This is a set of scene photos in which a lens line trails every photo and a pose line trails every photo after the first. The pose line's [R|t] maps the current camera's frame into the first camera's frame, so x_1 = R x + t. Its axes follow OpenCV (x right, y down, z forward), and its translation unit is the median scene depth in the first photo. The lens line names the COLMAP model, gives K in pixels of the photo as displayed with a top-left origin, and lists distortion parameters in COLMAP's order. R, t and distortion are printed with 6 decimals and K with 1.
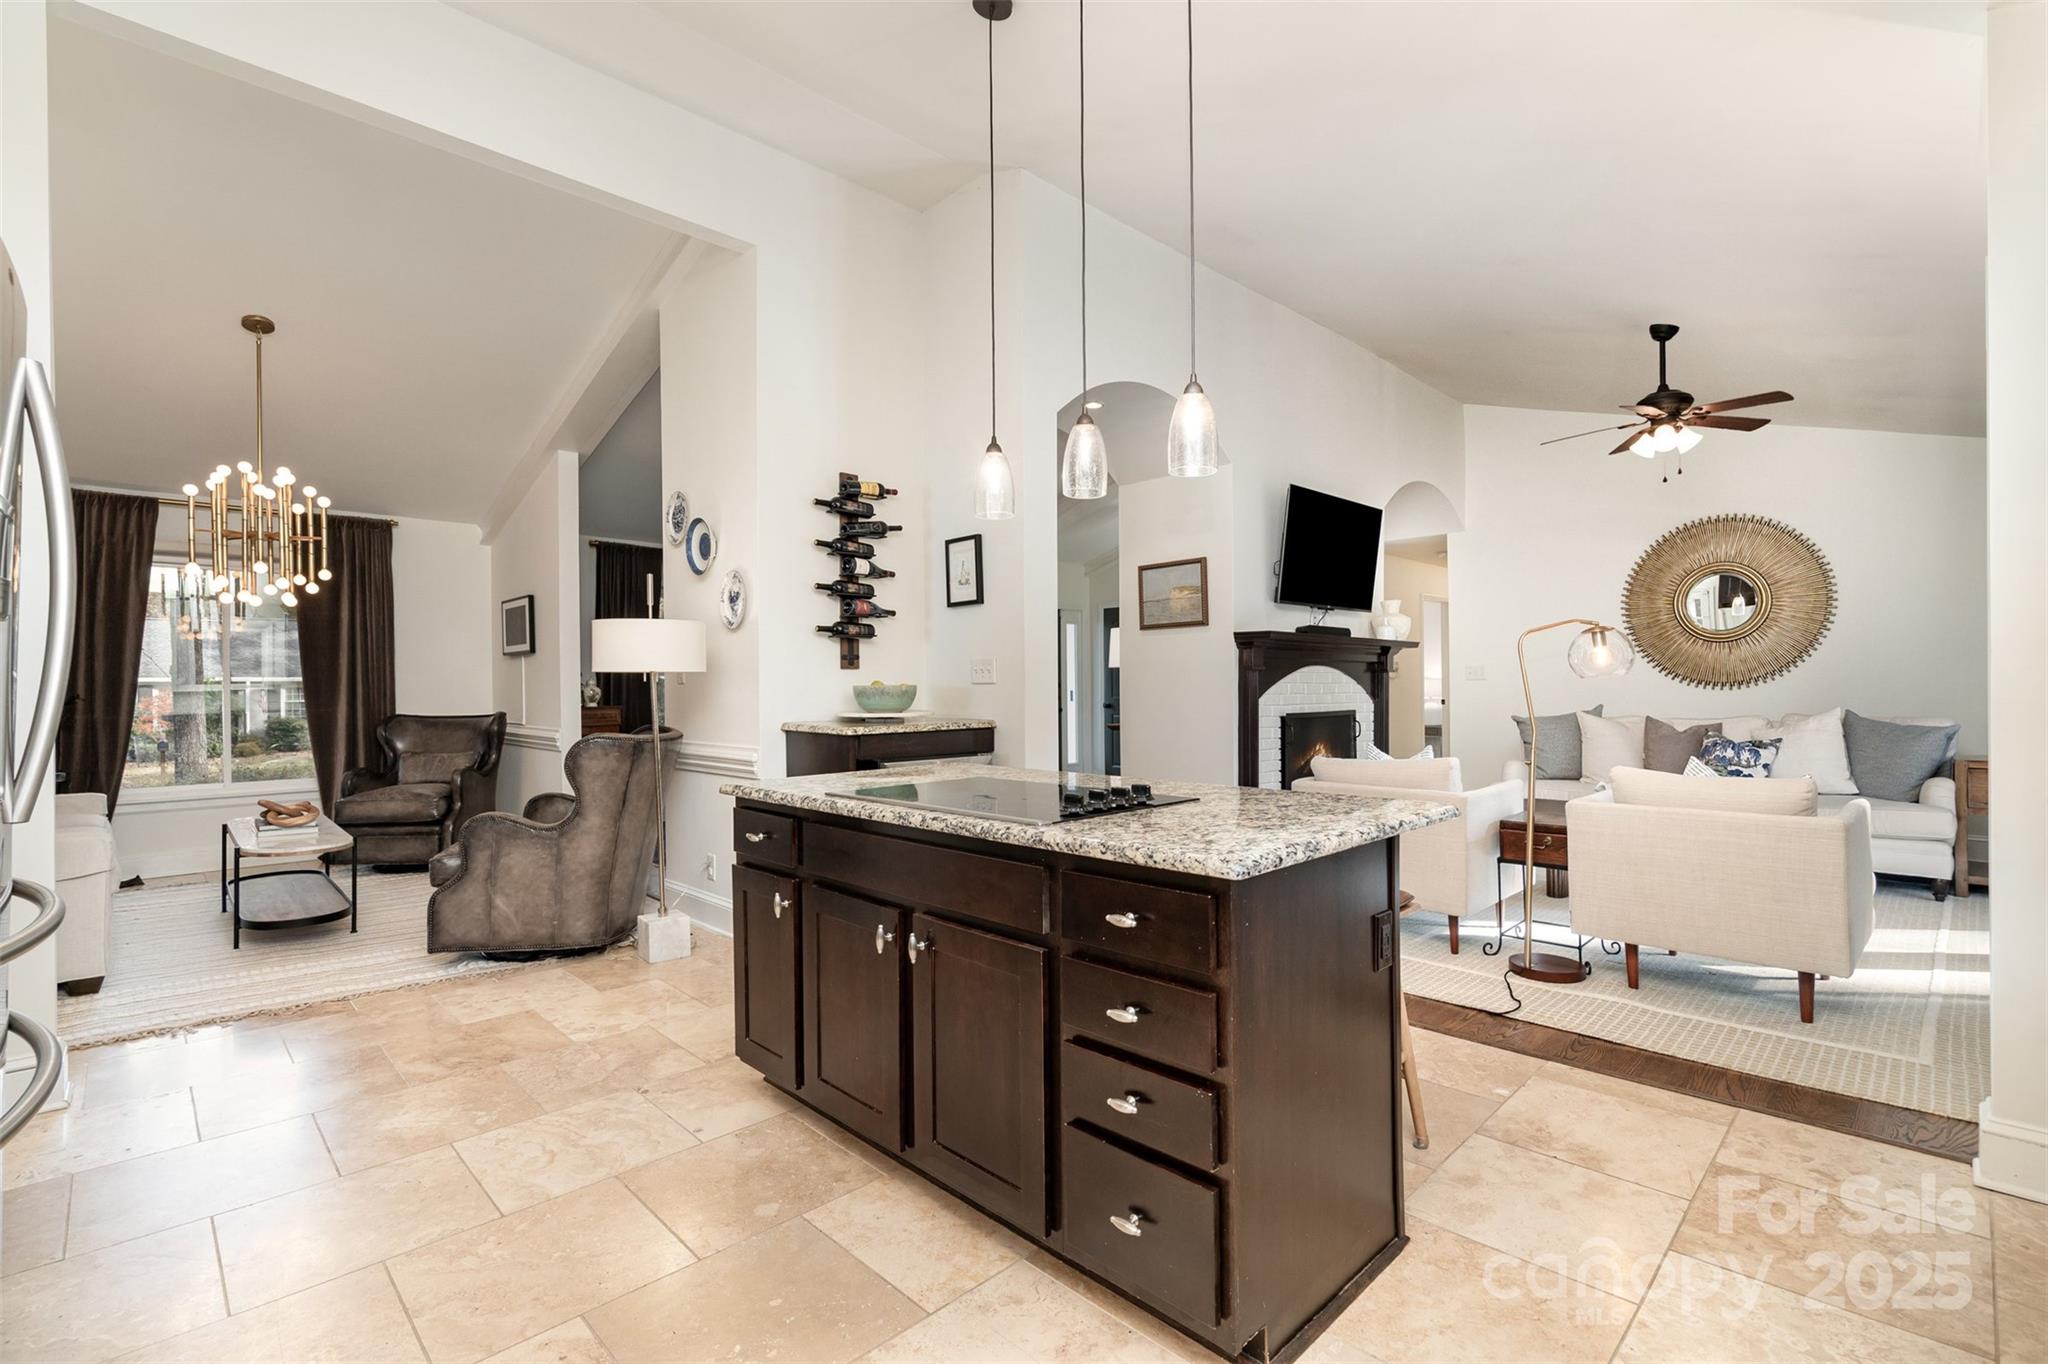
lens RADIAL K [[929.0, 0, 1015.0], [0, 929.0, 682.8], [0, 0, 1]] dist [-0.004480, 0.001462]
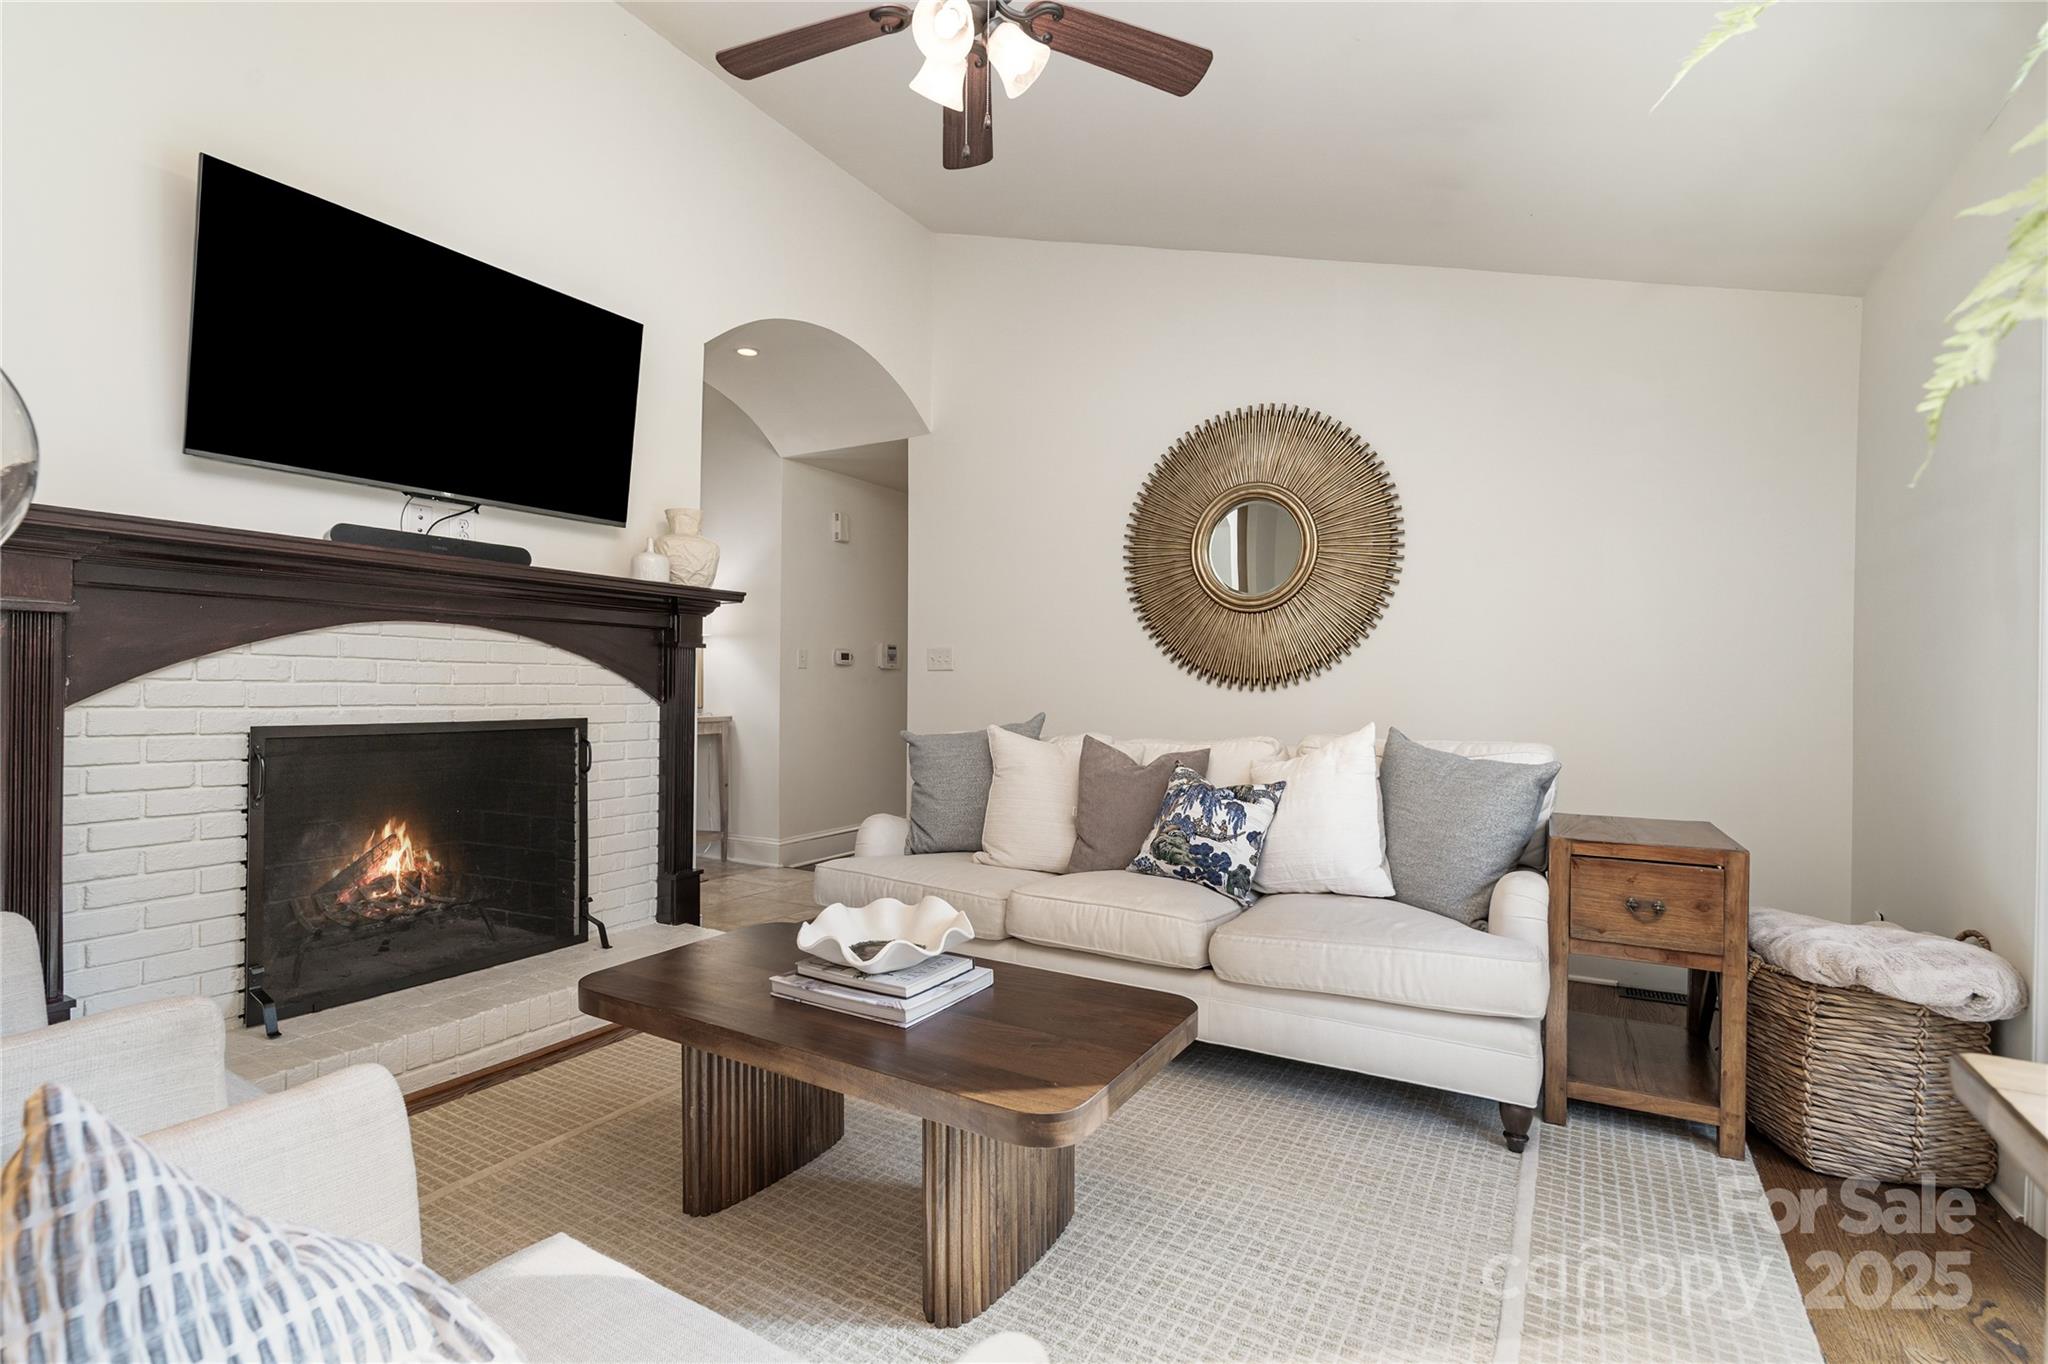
lens RADIAL K [[929.0, 0, 1031.9], [0, 929.0, 687.7], [0, 0, 1]] dist [-0.004480, 0.001462]
pose [[0.964139, 0.017881, 0.264795, 0.518346], [-0.018755, 0.999824, 0.000773, 0.008371], [-0.264735, -0.005711, 0.964304, 0.501694]]
